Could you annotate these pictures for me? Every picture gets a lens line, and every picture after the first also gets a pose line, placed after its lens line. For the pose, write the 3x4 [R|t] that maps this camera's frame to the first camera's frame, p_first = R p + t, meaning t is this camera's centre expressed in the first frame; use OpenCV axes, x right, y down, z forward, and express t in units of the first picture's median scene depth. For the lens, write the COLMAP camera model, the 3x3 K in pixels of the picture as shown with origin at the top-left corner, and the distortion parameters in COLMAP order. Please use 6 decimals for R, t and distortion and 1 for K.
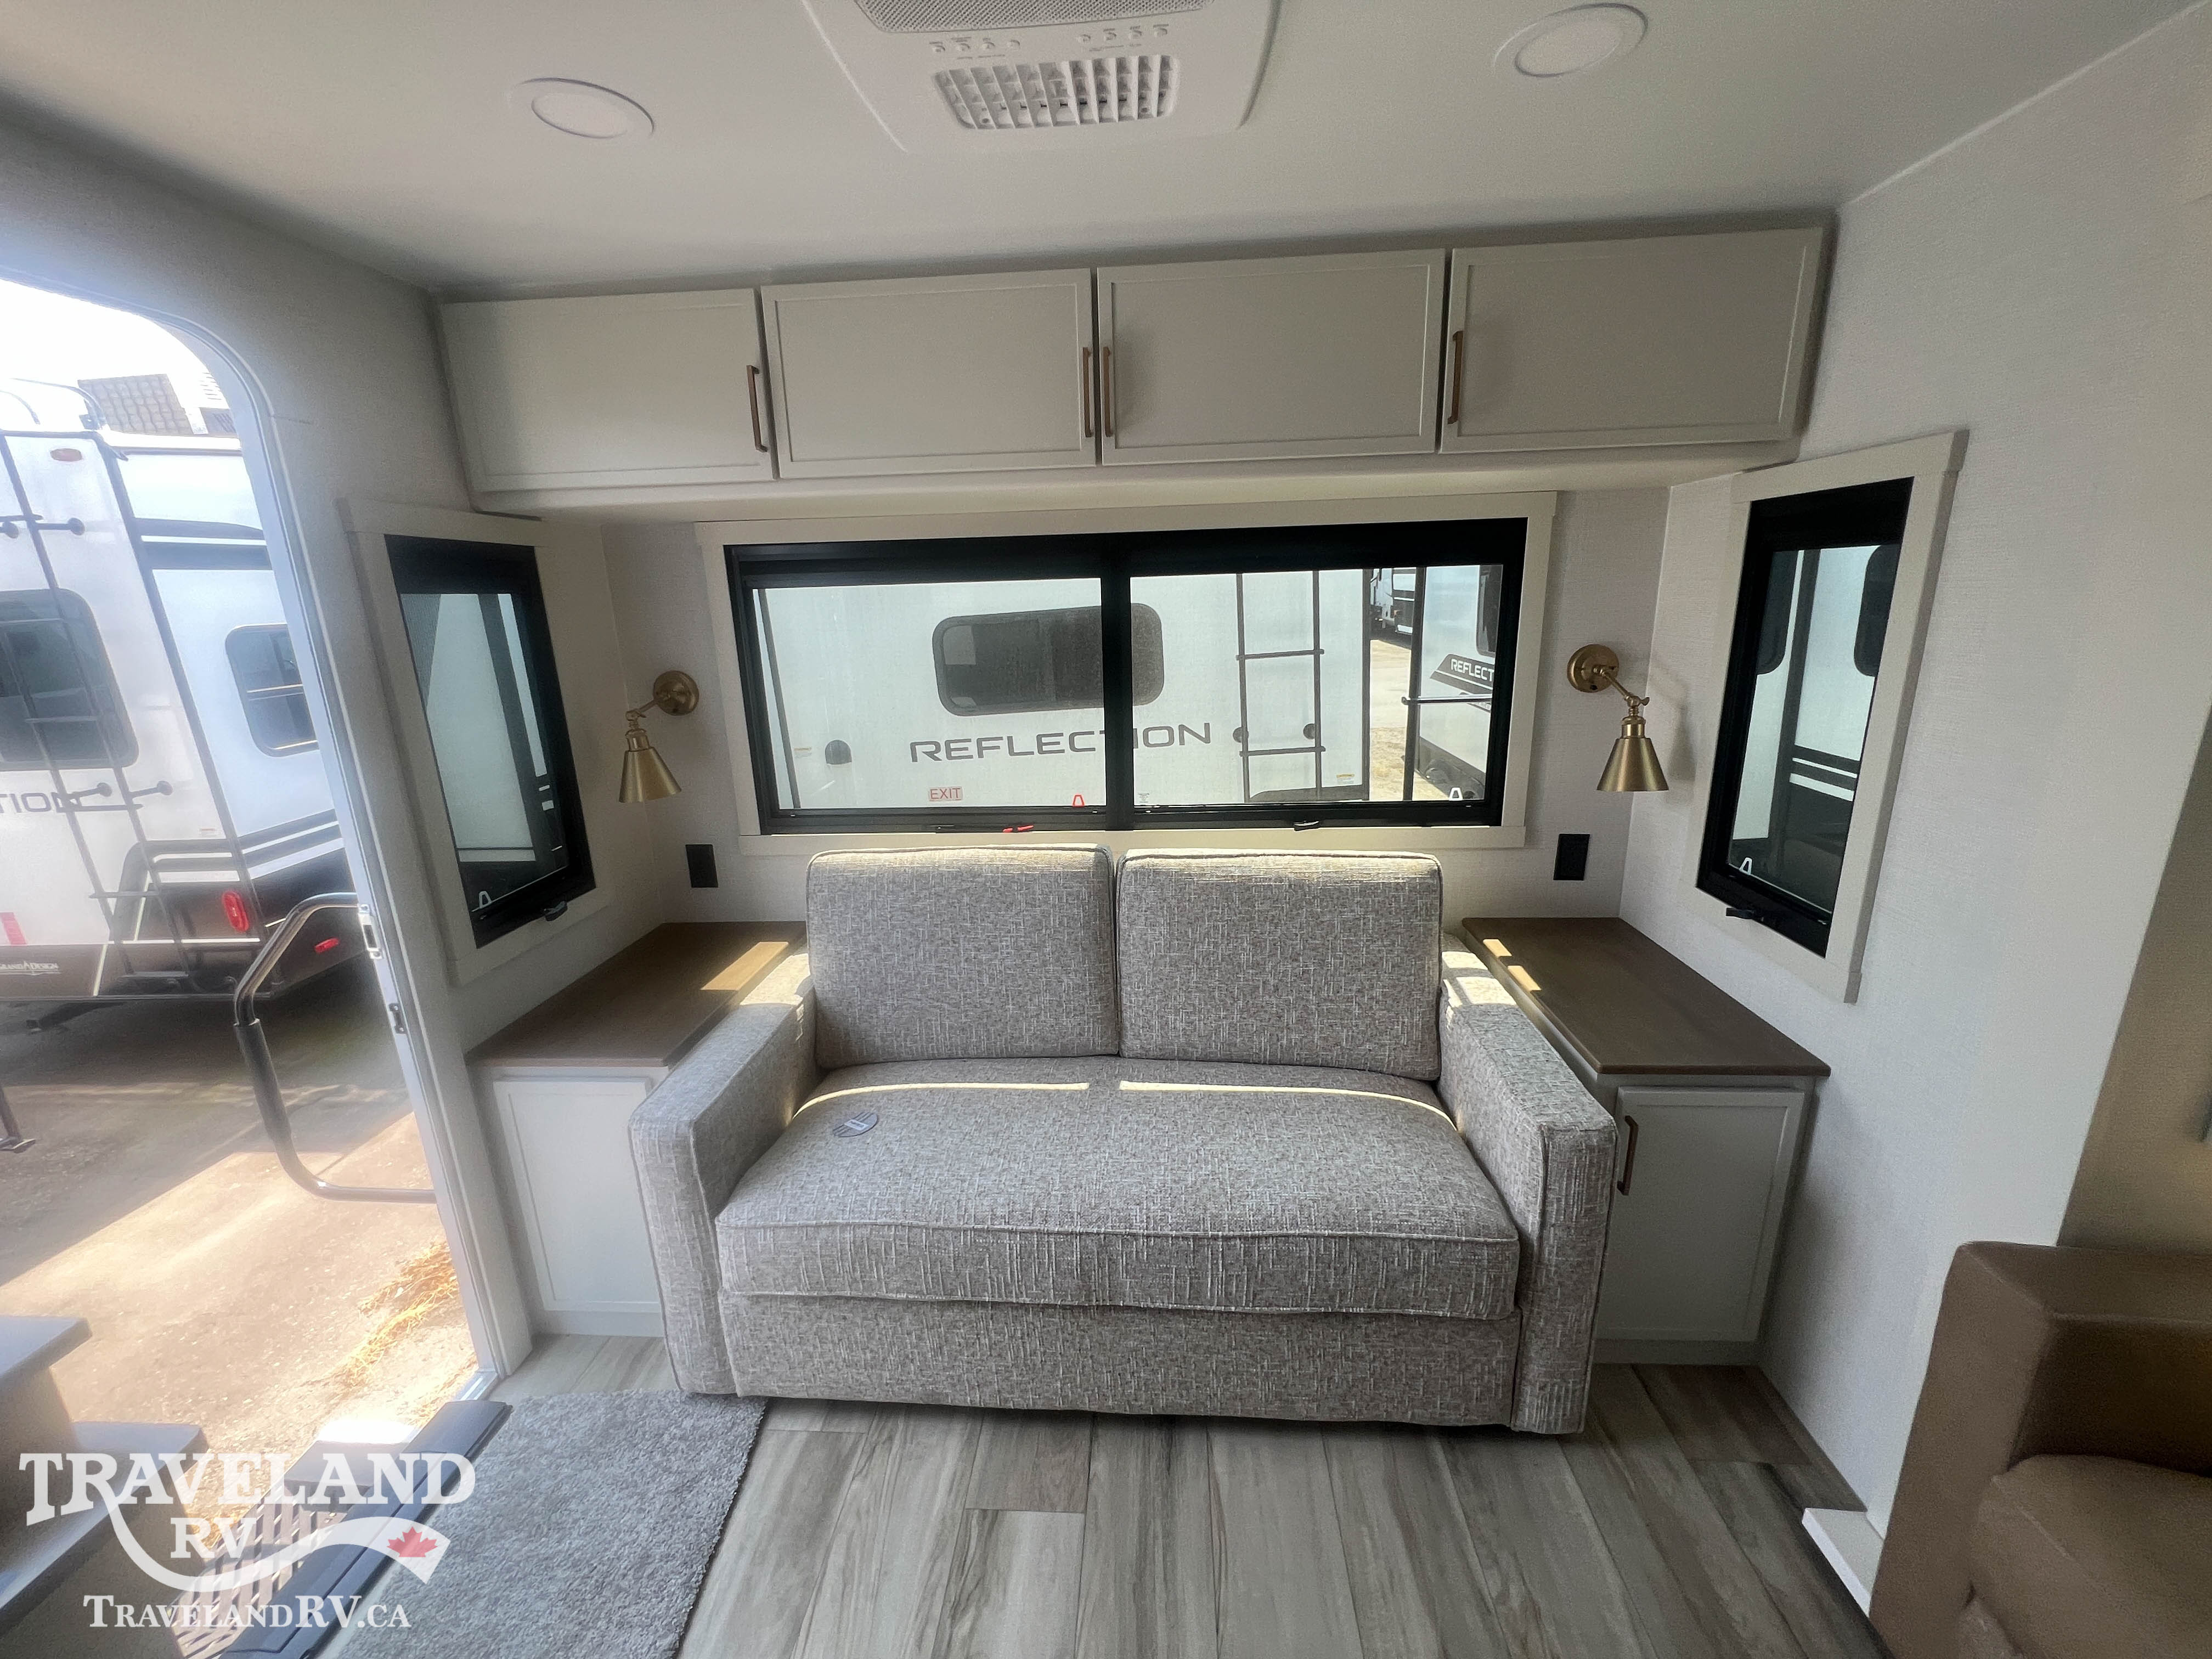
lens RADIAL K [[891.7, 0, 1109.3], [0, 891.7, 830.8], [0, 0, 1]] dist [-0.002498, 0.000885]
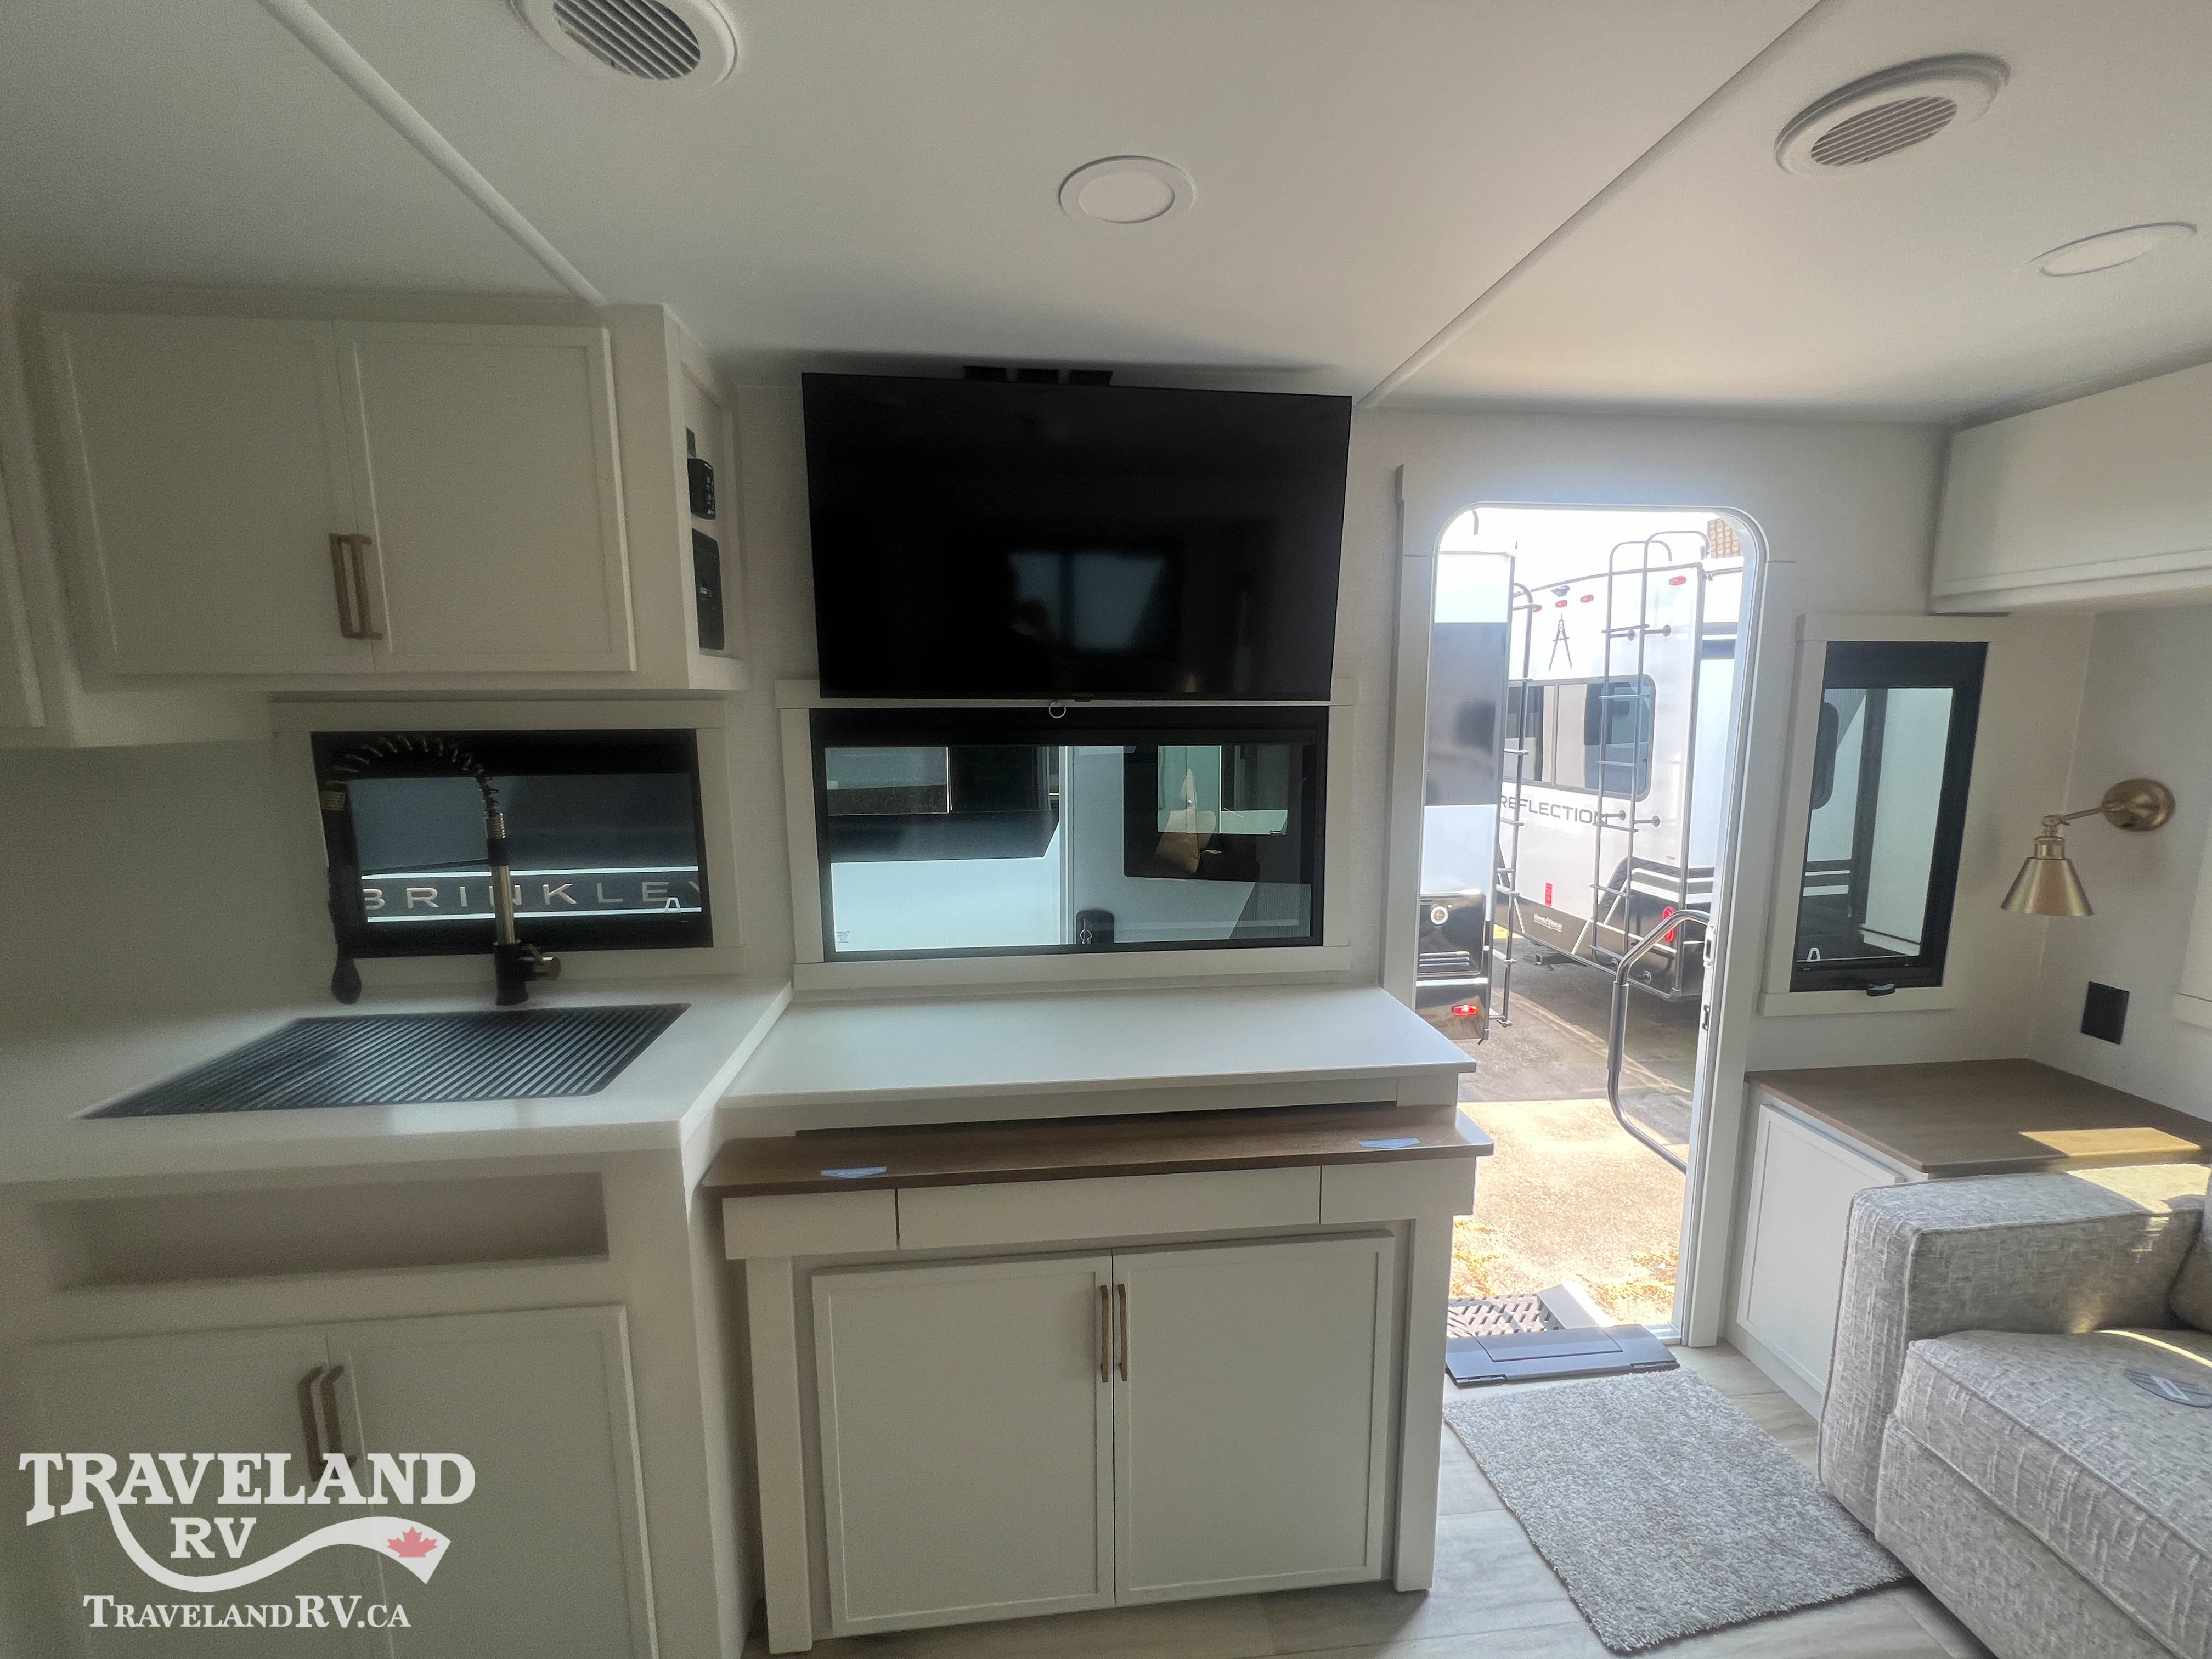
lens RADIAL K [[891.7, 0, 1109.6], [0, 891.7, 826.7], [0, 0, 1]] dist [-0.002498, 0.000885]
pose [[0.171485, 0.168691, -0.970637, 0.194714], [-0.253040, 0.959721, 0.122088, 0.008796], [0.952136, 0.224674, 0.207263, -0.106240]]
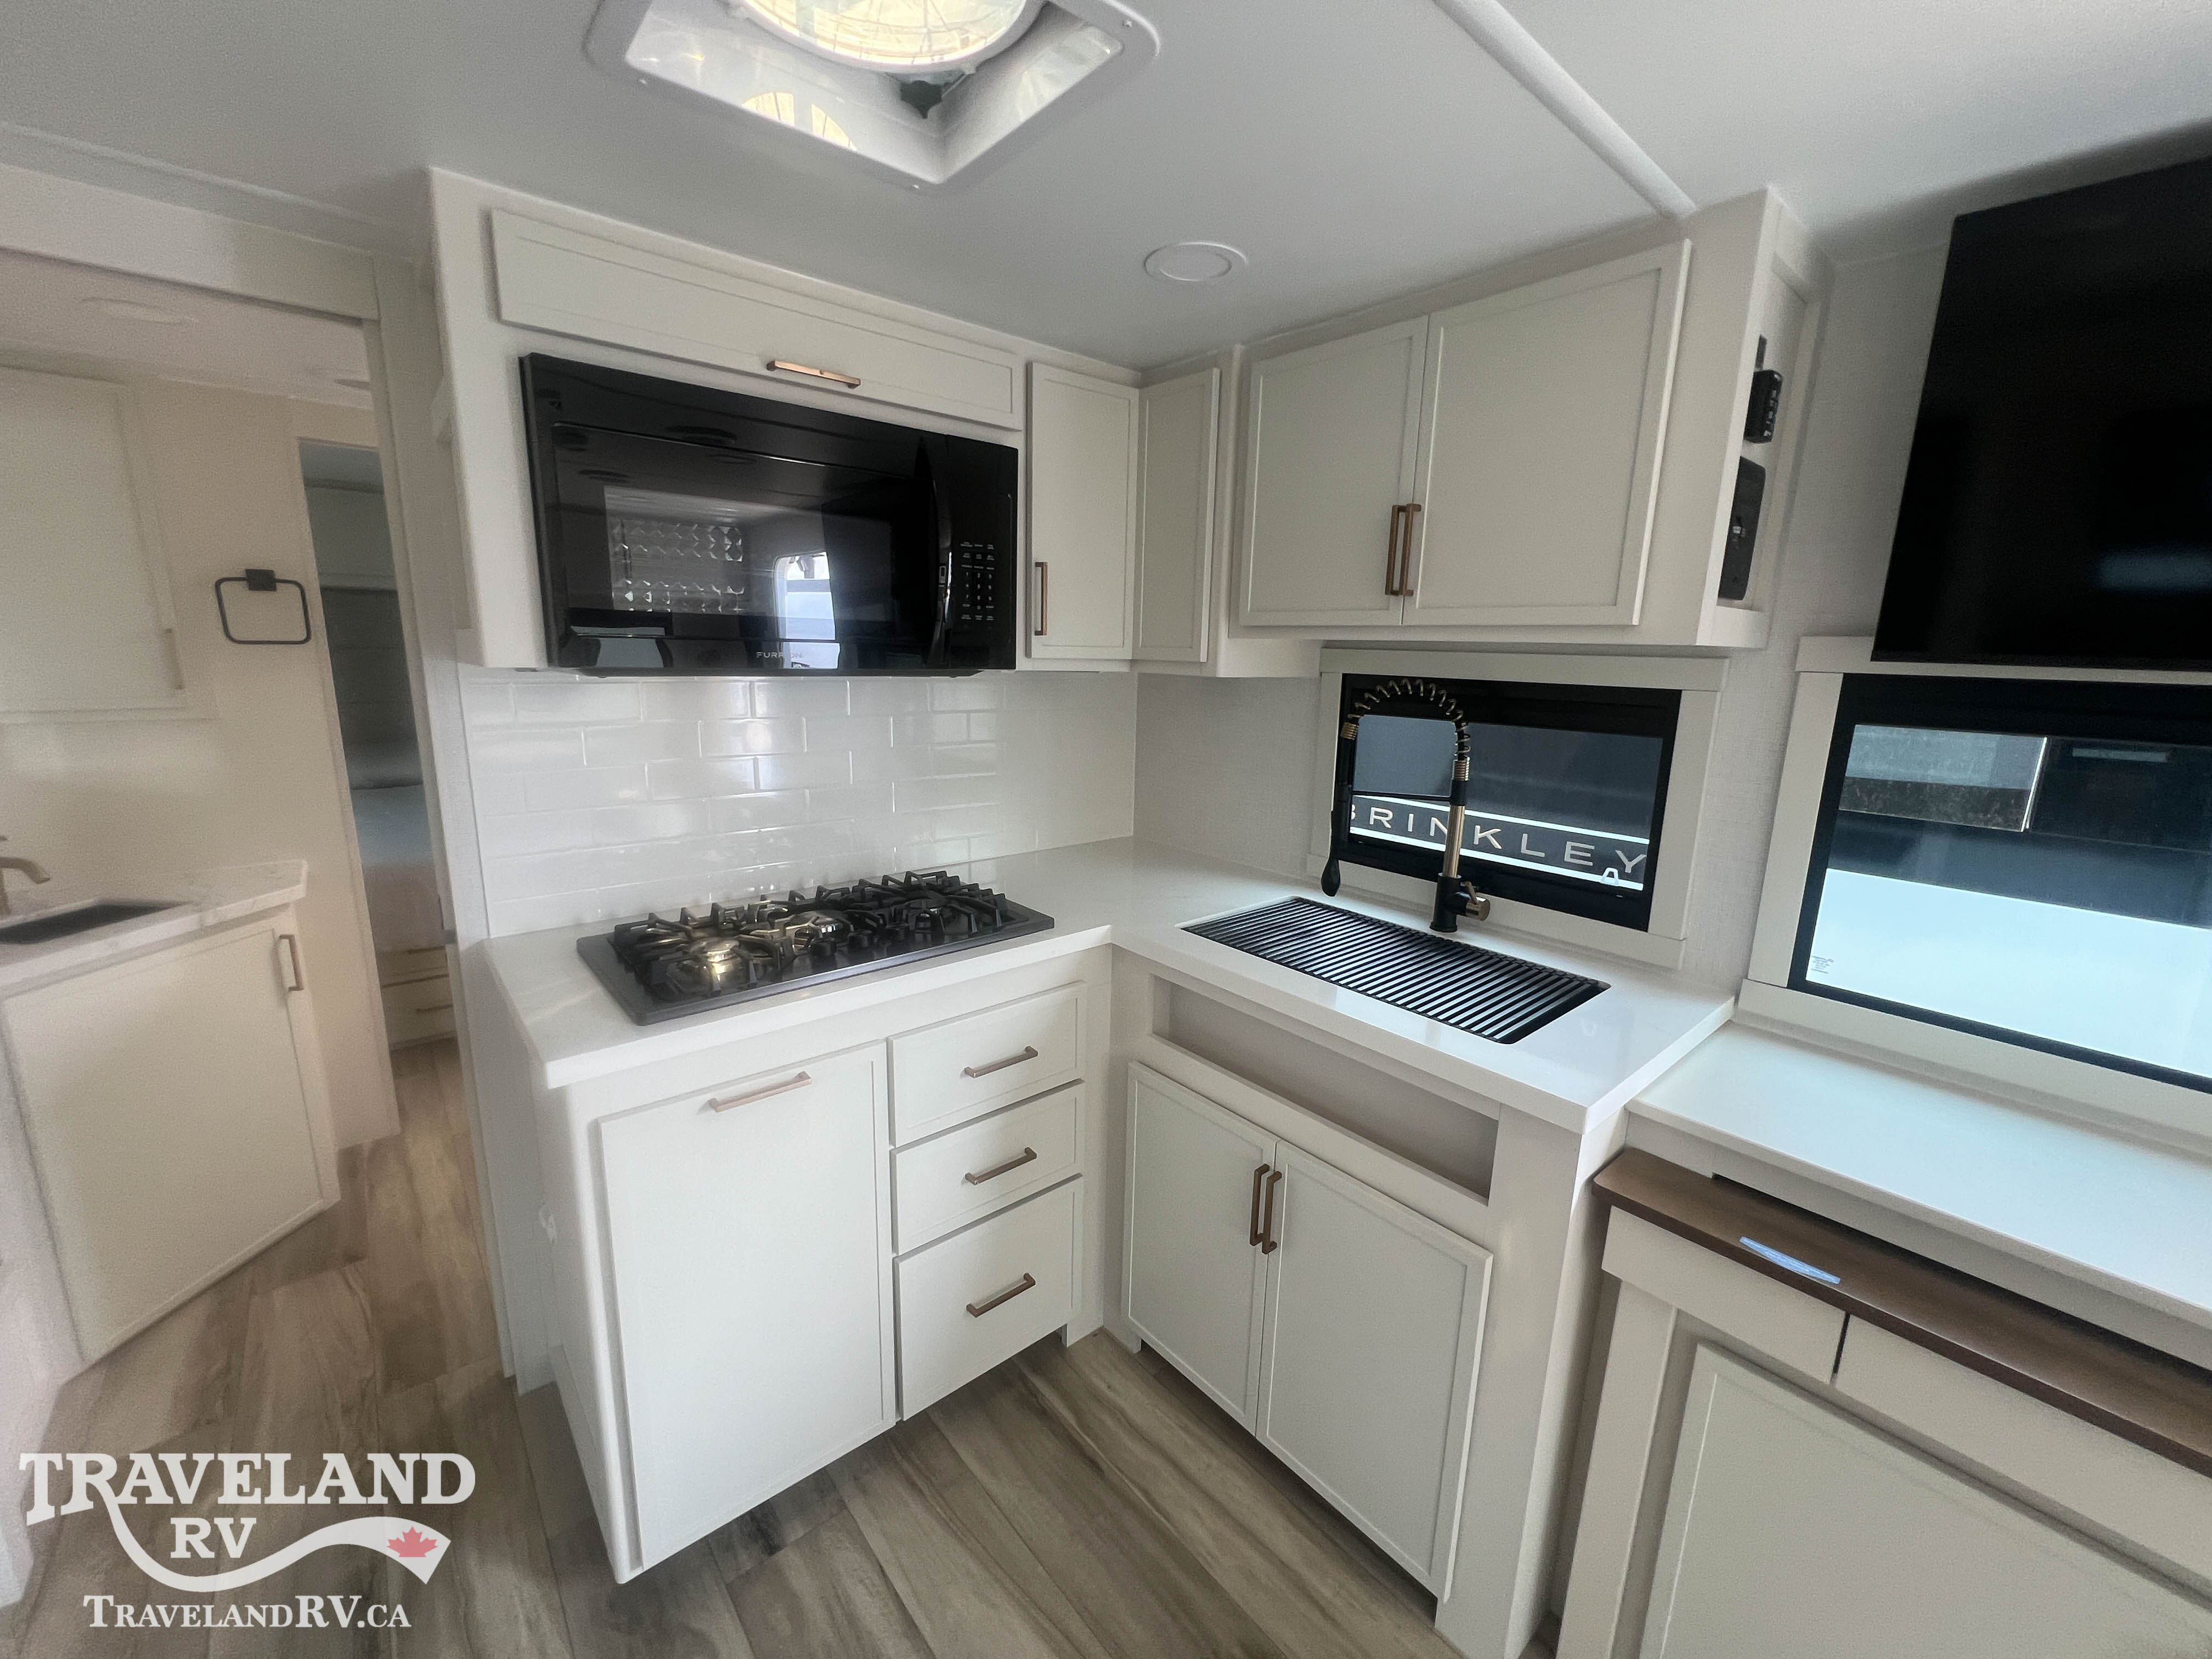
lens RADIAL K [[891.7, 0, 1099.2], [0, 891.7, 827.2], [0, 0, 1]] dist [-0.002498, 0.000885]
pose [[-0.716040, 0.152973, -0.681092, 0.184954], [-0.182604, 0.900673, 0.394264, 0.014045], [0.673753, 0.406679, -0.616984, -0.125333]]
